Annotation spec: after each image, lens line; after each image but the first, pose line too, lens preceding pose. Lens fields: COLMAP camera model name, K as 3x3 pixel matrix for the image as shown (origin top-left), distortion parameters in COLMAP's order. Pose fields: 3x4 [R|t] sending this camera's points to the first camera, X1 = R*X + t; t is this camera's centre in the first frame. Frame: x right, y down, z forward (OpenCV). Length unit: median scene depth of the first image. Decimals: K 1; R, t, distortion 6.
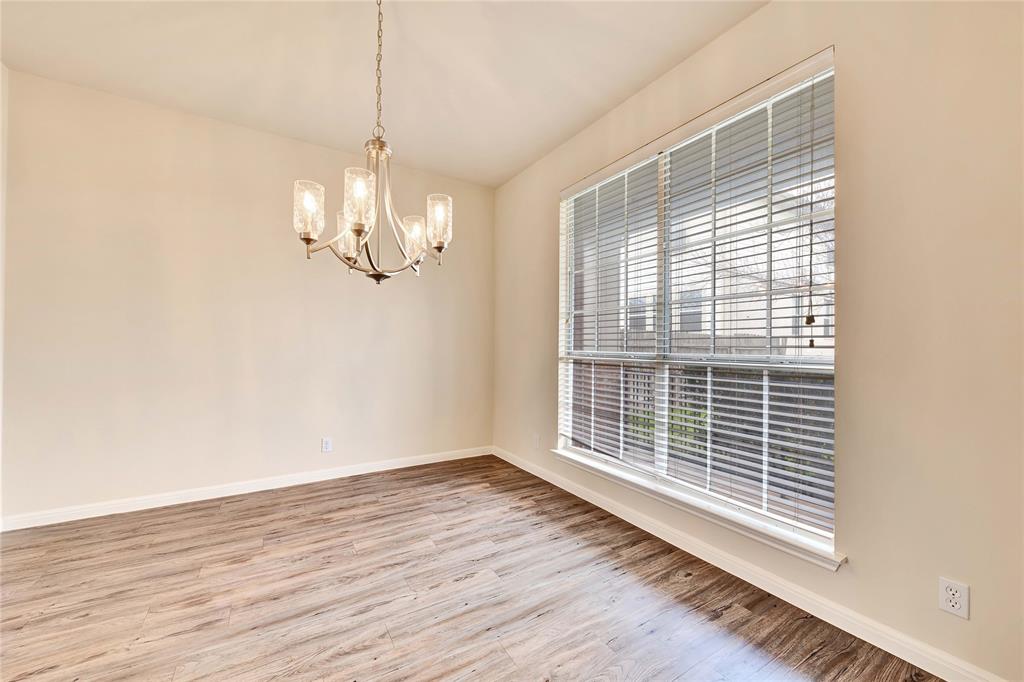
lens RADIAL K [[396.3, 0, 512.0], [0, 396.3, 341.0], [0, 0, 1]] dist [0.008132, 0.000037]
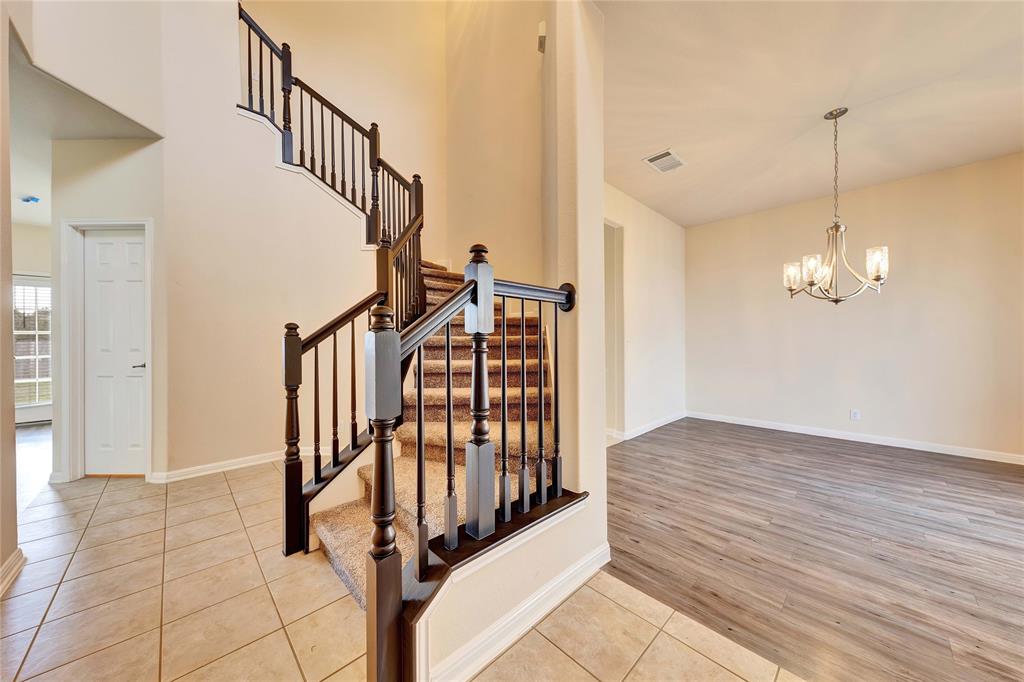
lens RADIAL K [[348.5, 0, 514.7], [0, 348.5, 343.9], [0, 0, 1]] dist [0.011802, -0.003975]
pose [[0.228938, -0.000830, -0.973441, 0.793380], [0.017583, 0.999840, 0.003282, 0.002093], [0.973282, -0.017867, 0.228916, -0.711265]]
